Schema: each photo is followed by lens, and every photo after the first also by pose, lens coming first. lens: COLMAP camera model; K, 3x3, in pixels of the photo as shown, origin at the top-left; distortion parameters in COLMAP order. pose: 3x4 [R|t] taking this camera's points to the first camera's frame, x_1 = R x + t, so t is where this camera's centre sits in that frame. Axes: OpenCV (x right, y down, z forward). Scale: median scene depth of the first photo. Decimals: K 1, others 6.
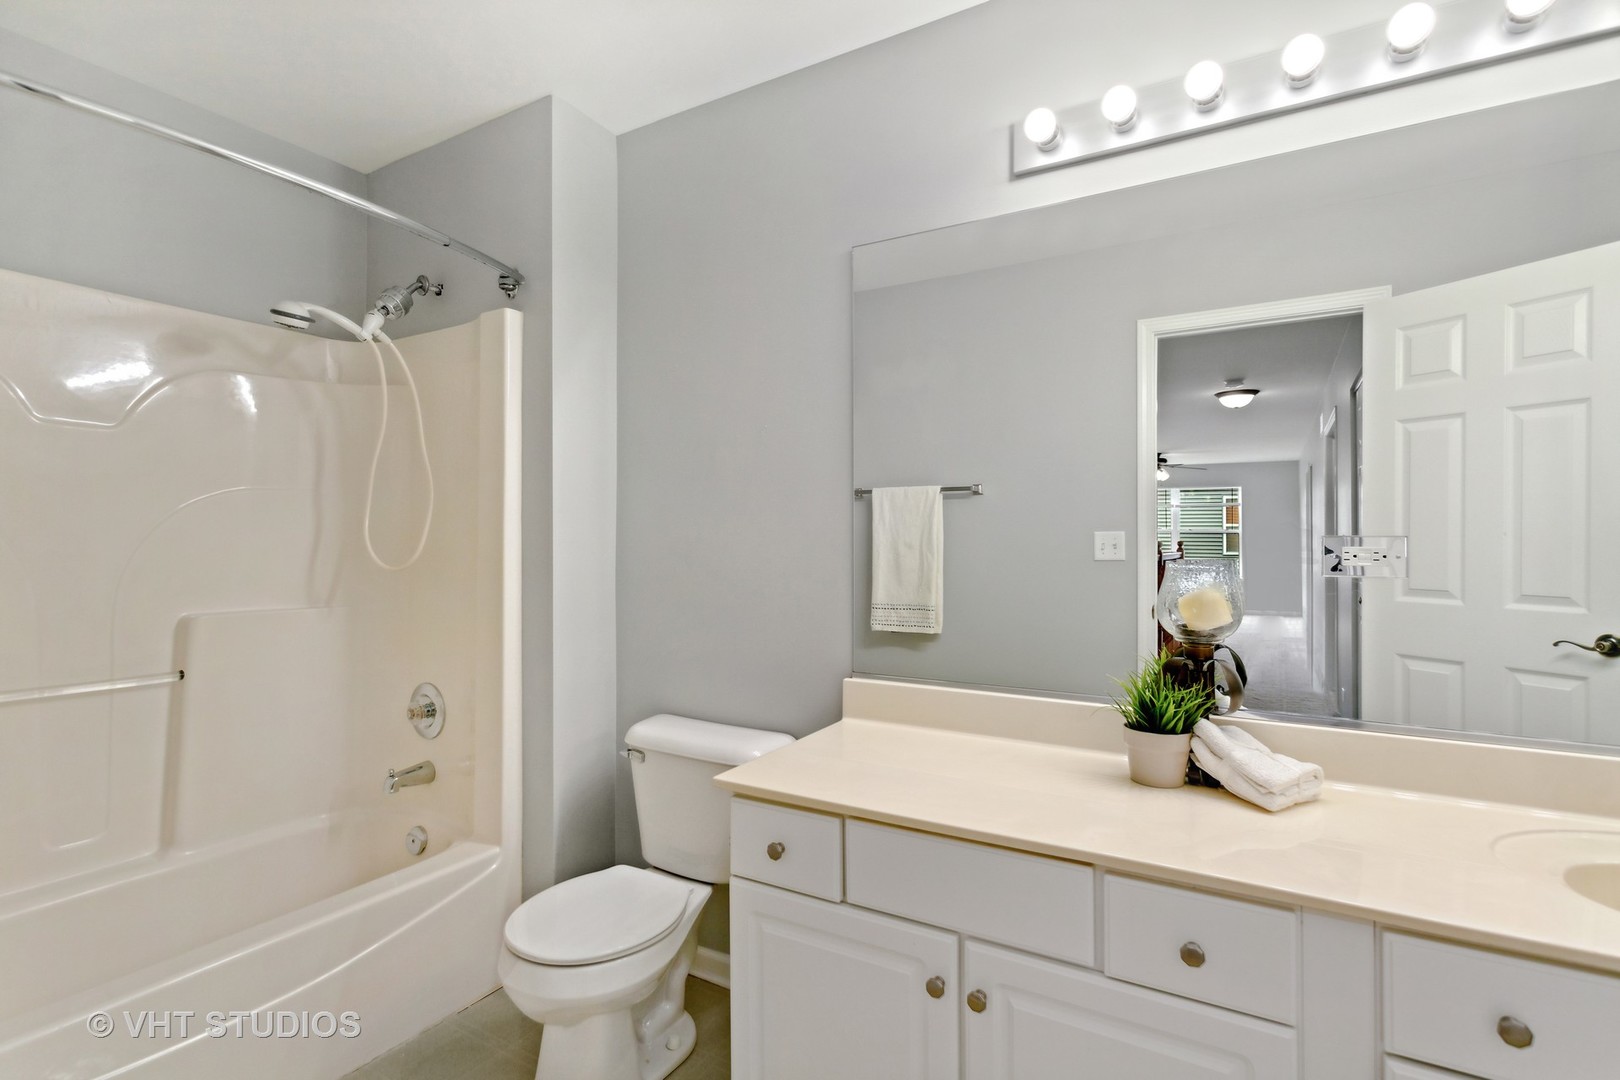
lens RADIAL K [[785.8, 0, 807.4], [0, 785.8, 547.0], [0, 0, 1]] dist [0.000656, 0.000561]
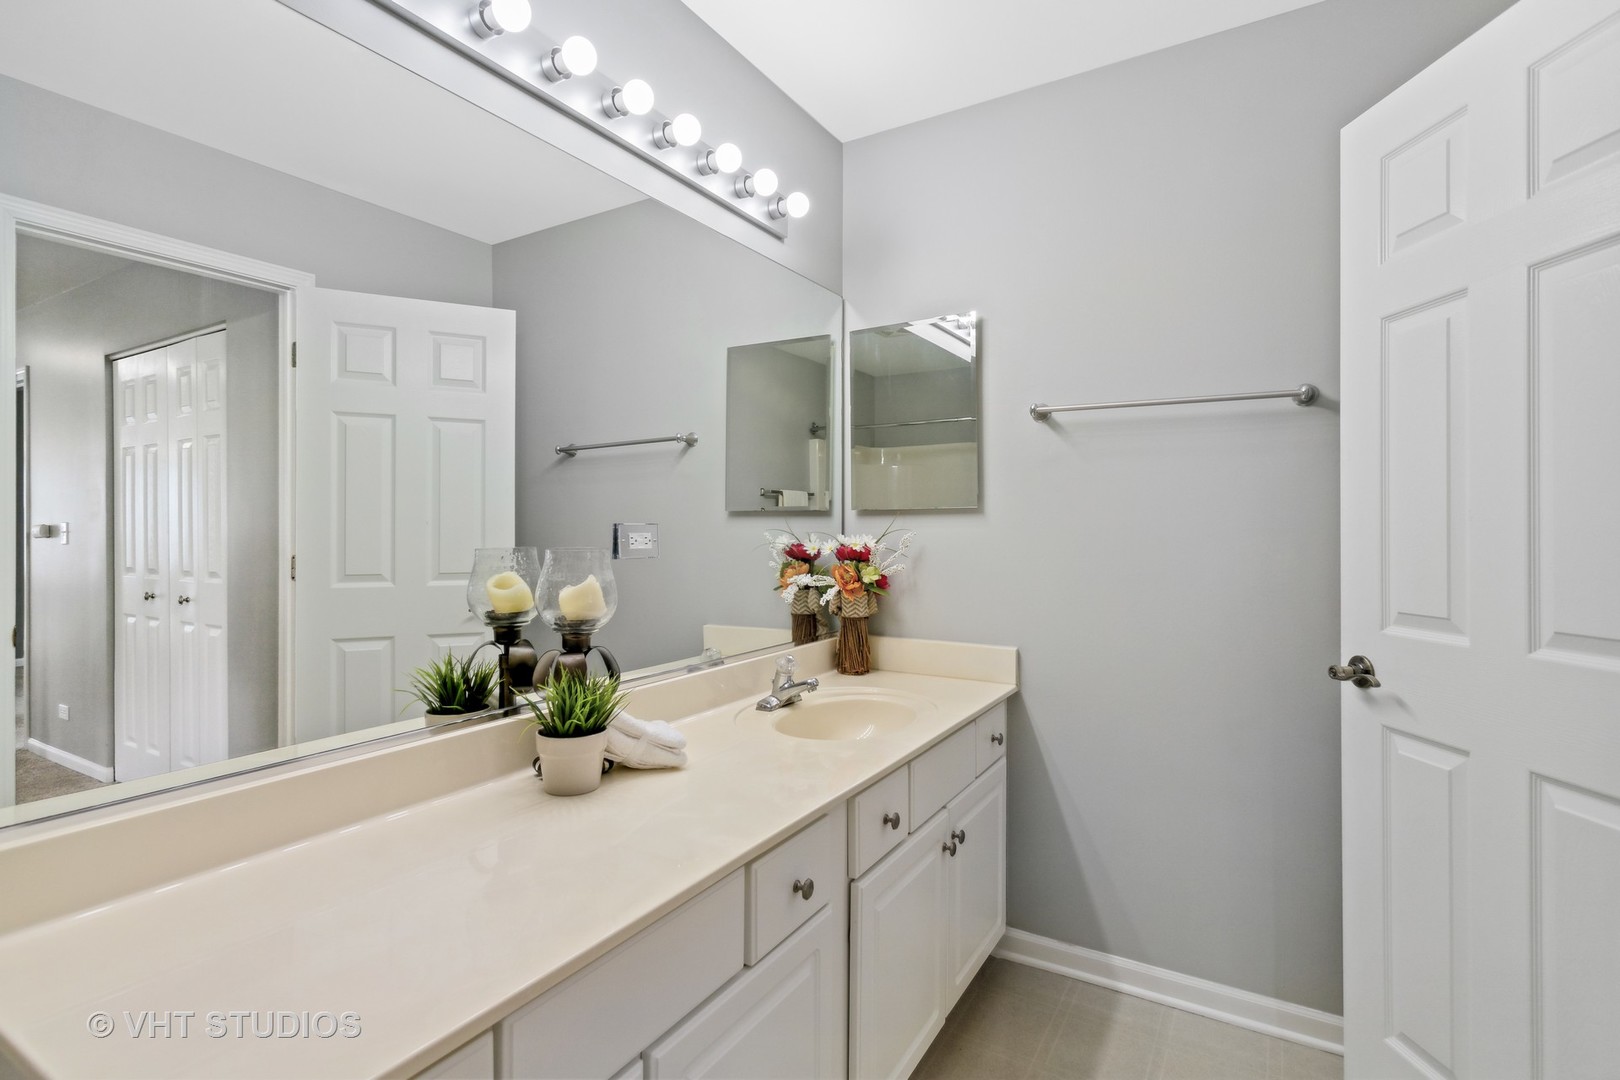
lens RADIAL K [[766.6, 0, 806.2], [0, 766.6, 533.4], [0, 0, 1]] dist [-0.001302, -0.000125]
pose [[0.011223, -0.004812, 0.999925, -0.256929], [0.004008, 0.999981, 0.004767, -0.004730], [-0.999929, 0.003955, 0.011242, 0.394469]]
